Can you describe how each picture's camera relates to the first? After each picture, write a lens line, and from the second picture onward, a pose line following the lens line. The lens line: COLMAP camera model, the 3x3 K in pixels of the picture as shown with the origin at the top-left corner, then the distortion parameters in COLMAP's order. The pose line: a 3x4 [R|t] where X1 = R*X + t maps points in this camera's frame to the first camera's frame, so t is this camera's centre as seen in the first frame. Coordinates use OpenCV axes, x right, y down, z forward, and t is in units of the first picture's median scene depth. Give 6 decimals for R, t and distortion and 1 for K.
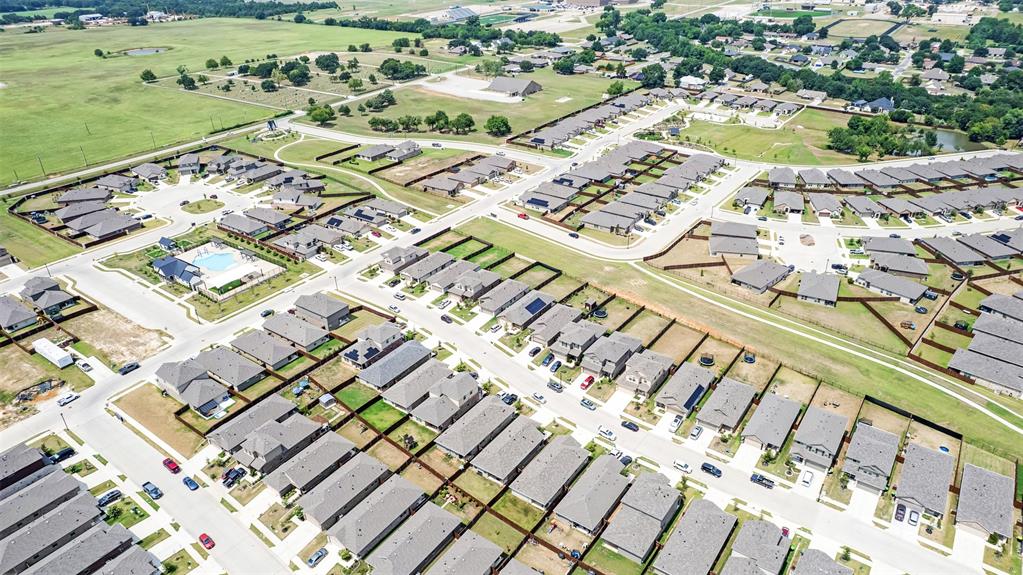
lens RADIAL K [[664.8, 0, 511.5], [0, 664.8, 287.5], [0, 0, 1]] dist [-0.004965, -0.001554]
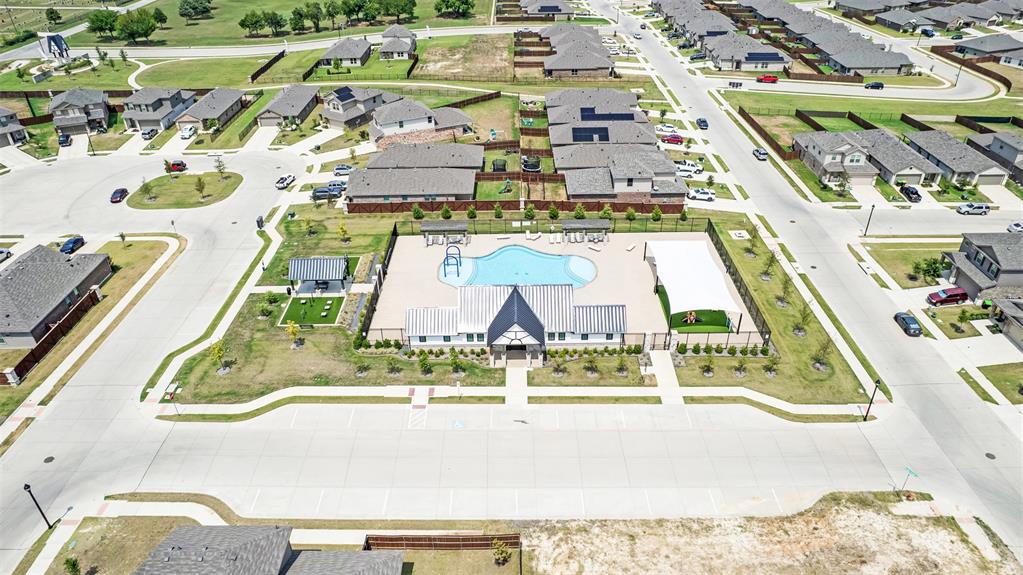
lens RADIAL K [[664.8, 0, 511.5], [0, 664.8, 287.5], [0, 0, 1]] dist [-0.004965, -0.001554]
pose [[0.815978, -0.309695, 0.488128, -0.537051], [0.279854, 0.950473, 0.135215, -0.069470], [-0.505828, 0.026272, 0.862234, 0.591234]]
